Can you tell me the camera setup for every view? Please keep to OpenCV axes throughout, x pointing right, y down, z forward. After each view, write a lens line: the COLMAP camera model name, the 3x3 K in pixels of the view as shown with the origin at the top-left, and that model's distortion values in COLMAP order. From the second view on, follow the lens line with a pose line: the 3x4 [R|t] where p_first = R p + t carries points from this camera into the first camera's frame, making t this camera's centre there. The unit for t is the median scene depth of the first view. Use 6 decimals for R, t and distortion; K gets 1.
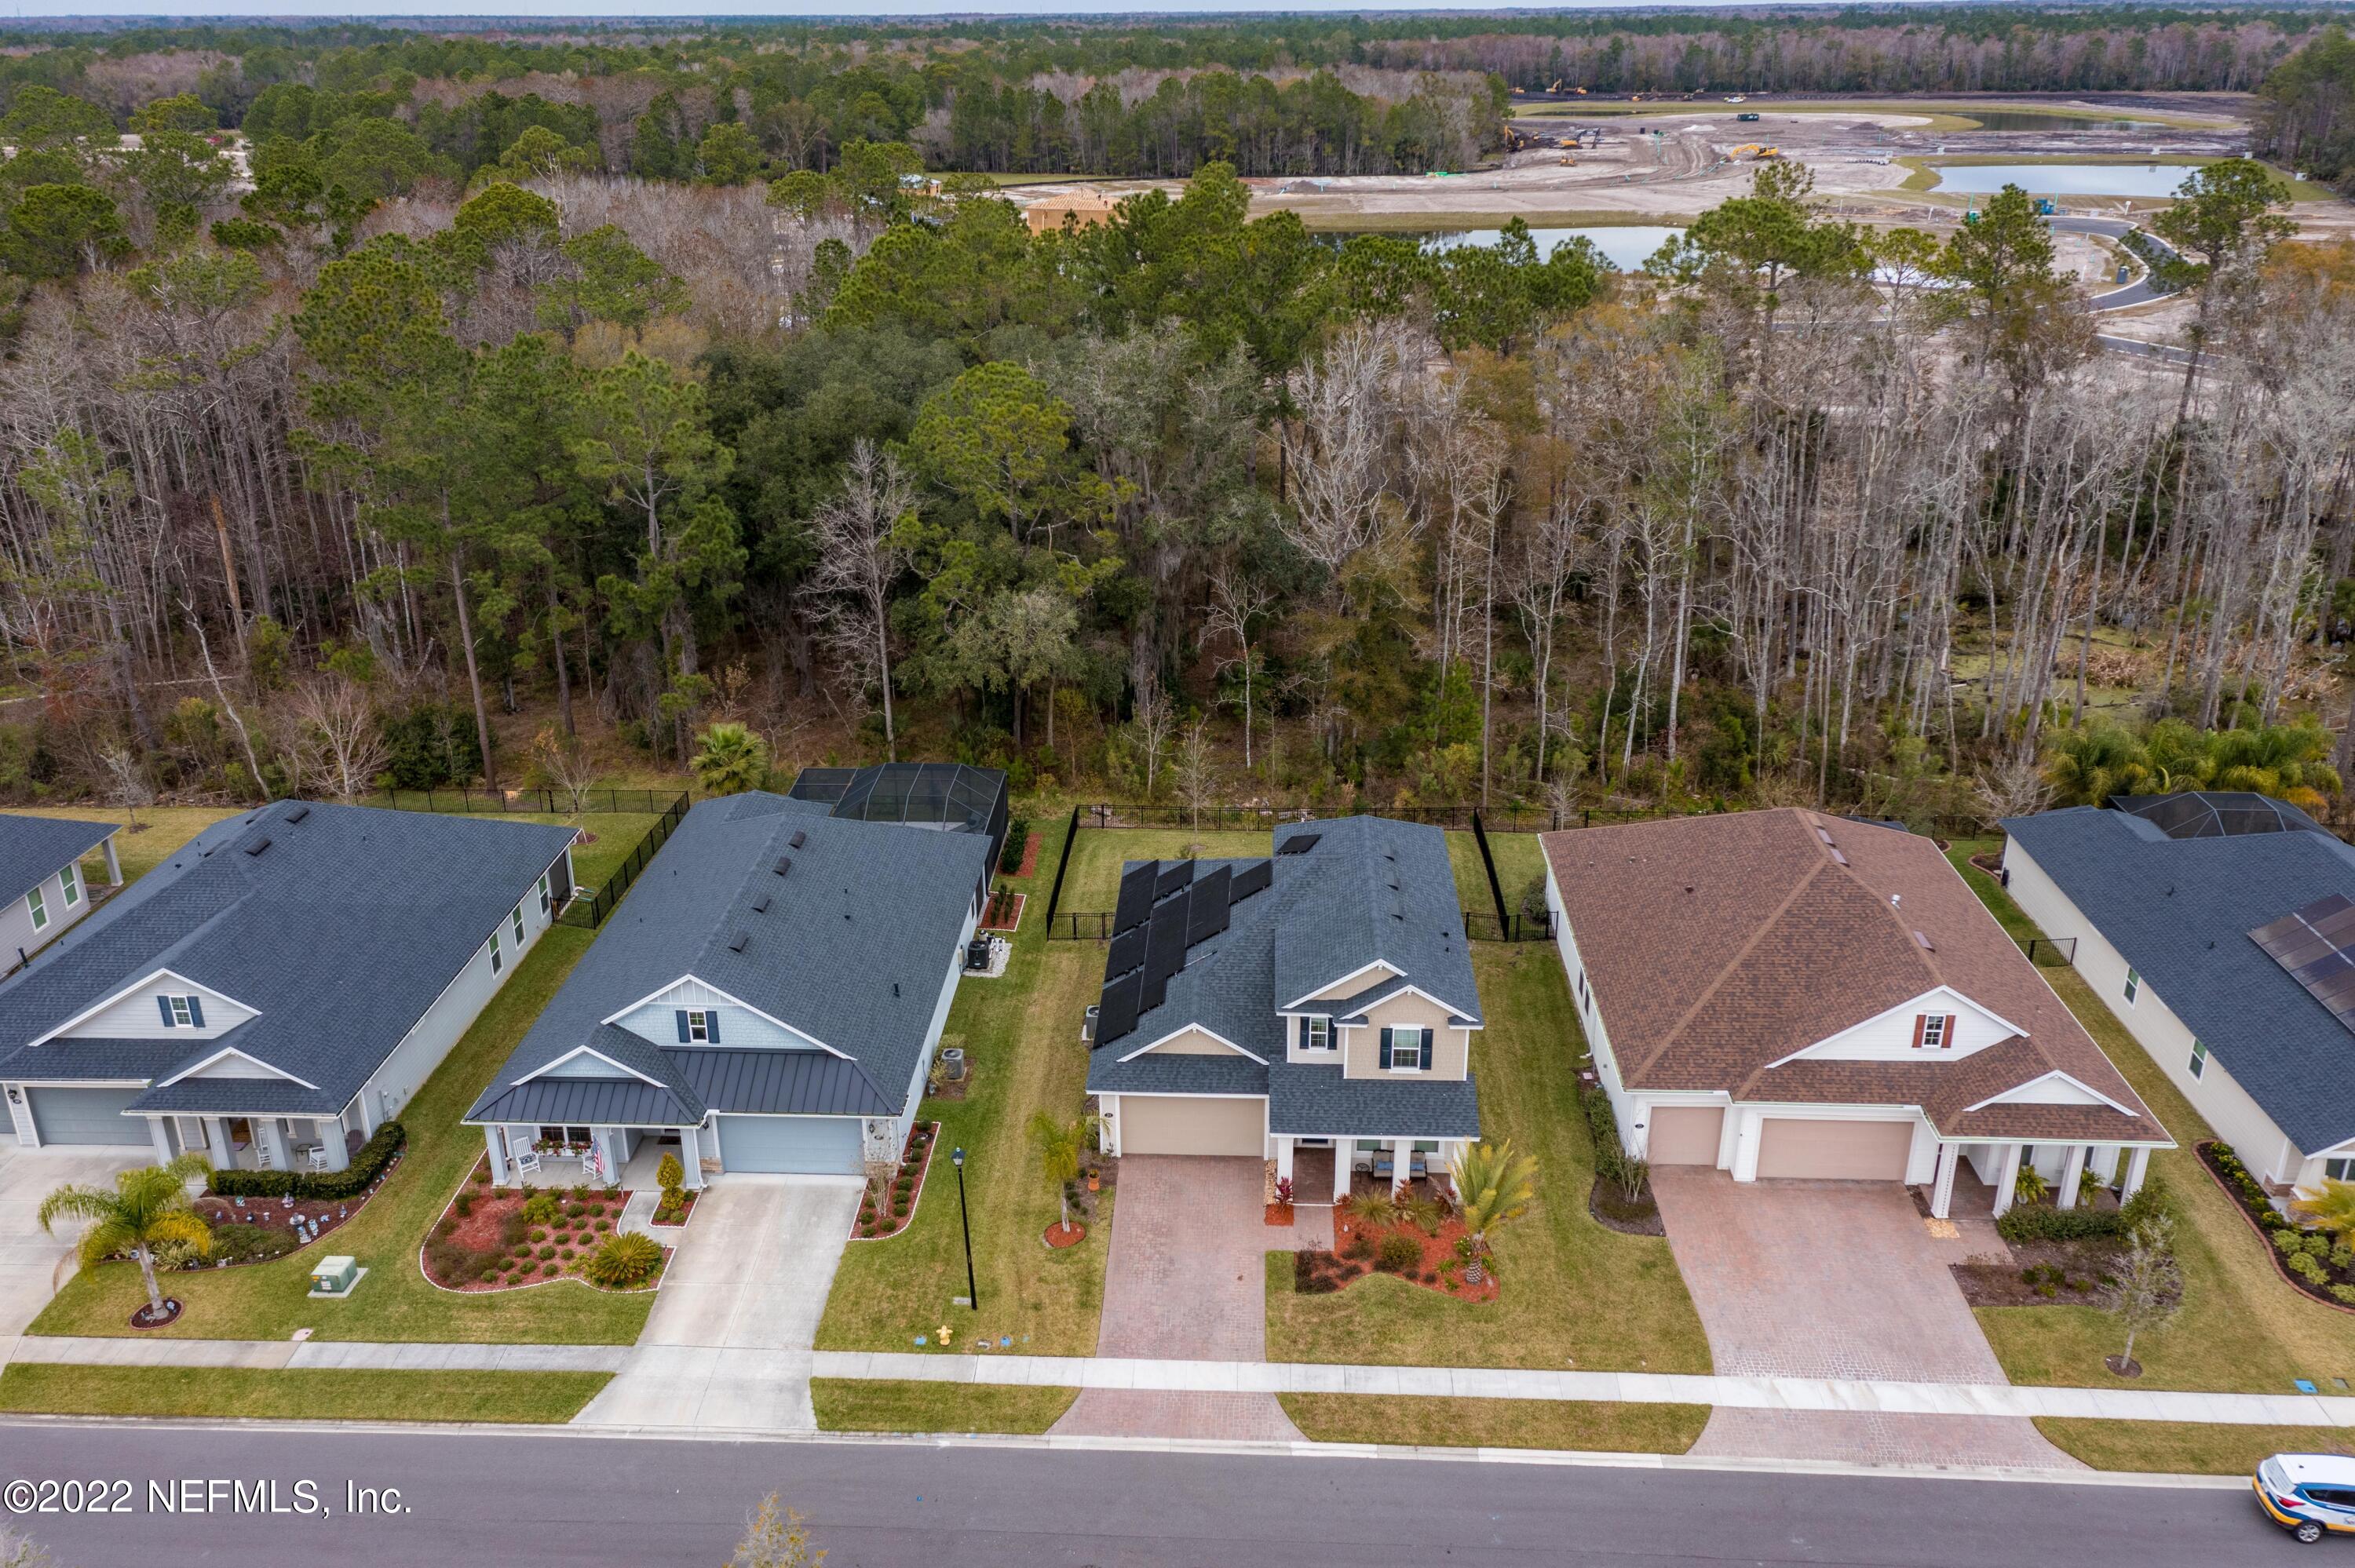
lens RADIAL K [[1874.3, 0, 1165.5], [0, 1874.3, 783.2], [0, 0, 1]] dist [0.002143, 0.045749]
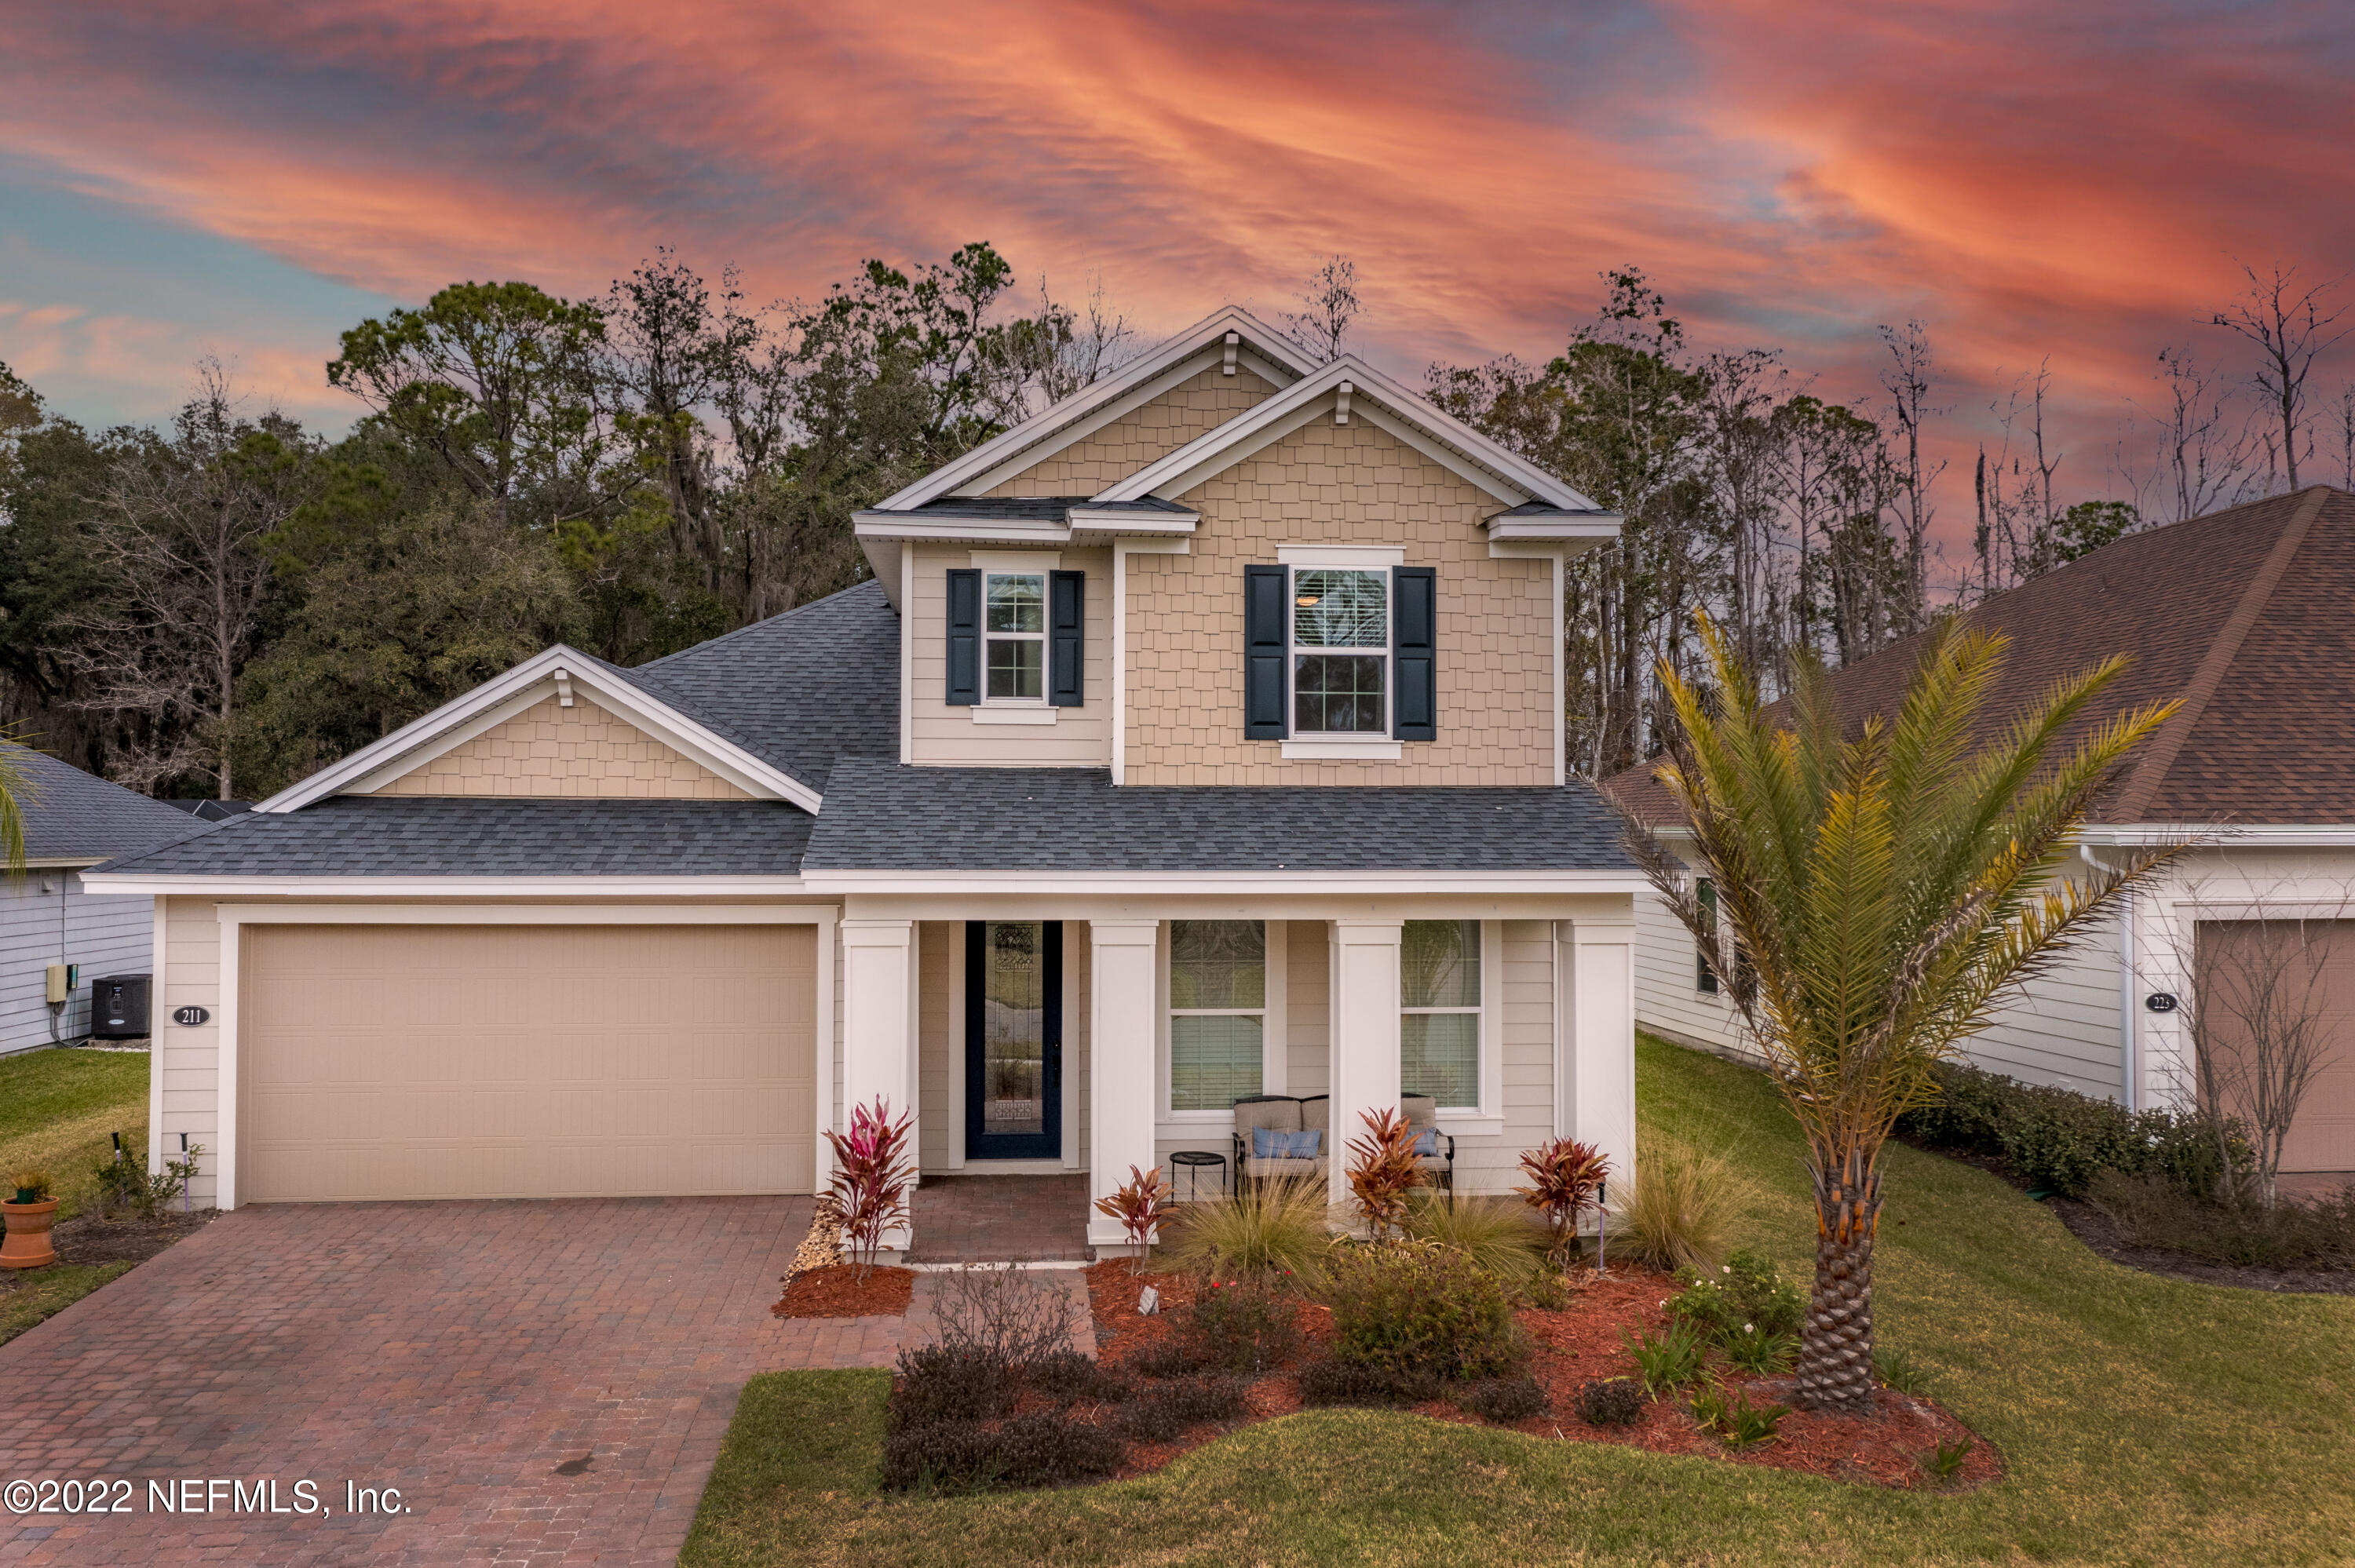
lens RADIAL K [[1874.3, 0, 1165.5], [0, 1874.3, 783.2], [0, 0, 1]] dist [0.002143, 0.045749]
pose [[0.990336, 0.011320, 0.138223, 0.066451], [0.045644, 0.914533, -0.401928, 0.264976], [-0.130959, 0.404353, 0.905179, 0.765956]]
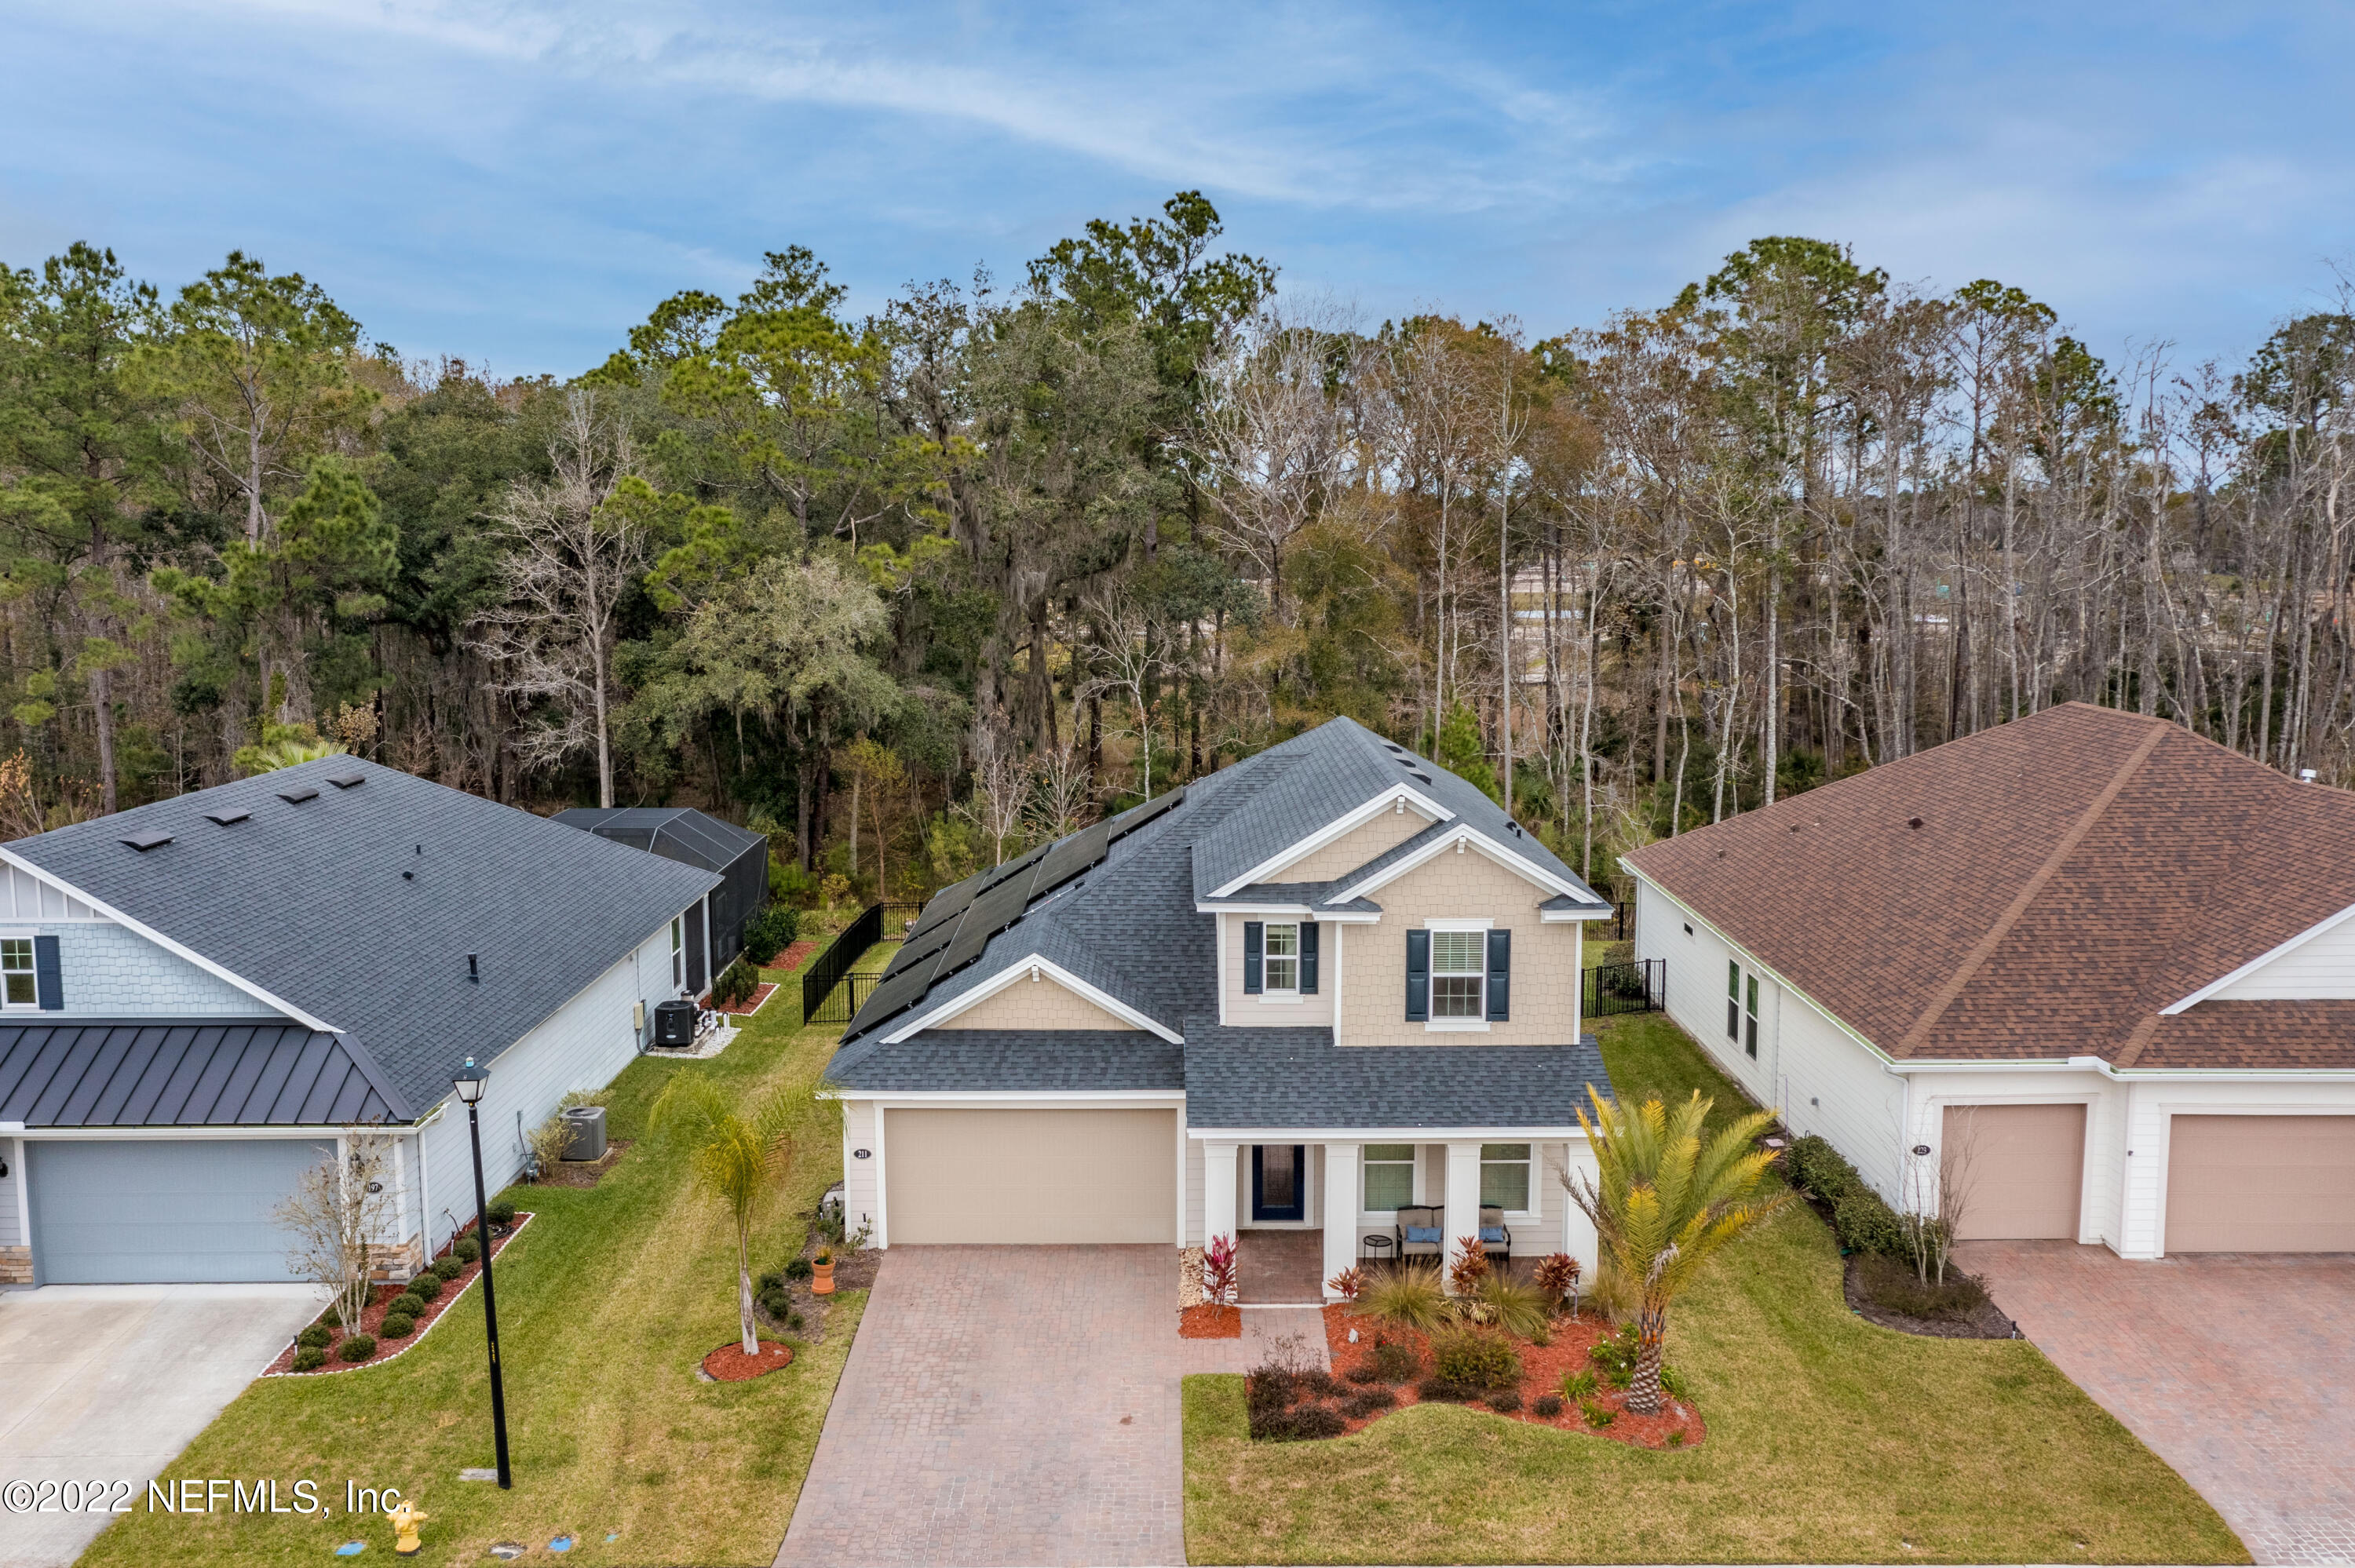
lens RADIAL K [[2054.2, 0, 1177.5], [0, 2054.2, 784.0], [0, 0, 1]] dist [-0.017750, 0.090706]
pose [[0.998563, -0.002537, 0.053532, 0.024906], [0.016366, 0.965601, -0.259513, 0.232371], [-0.051032, 0.260016, 0.964255, 0.463596]]
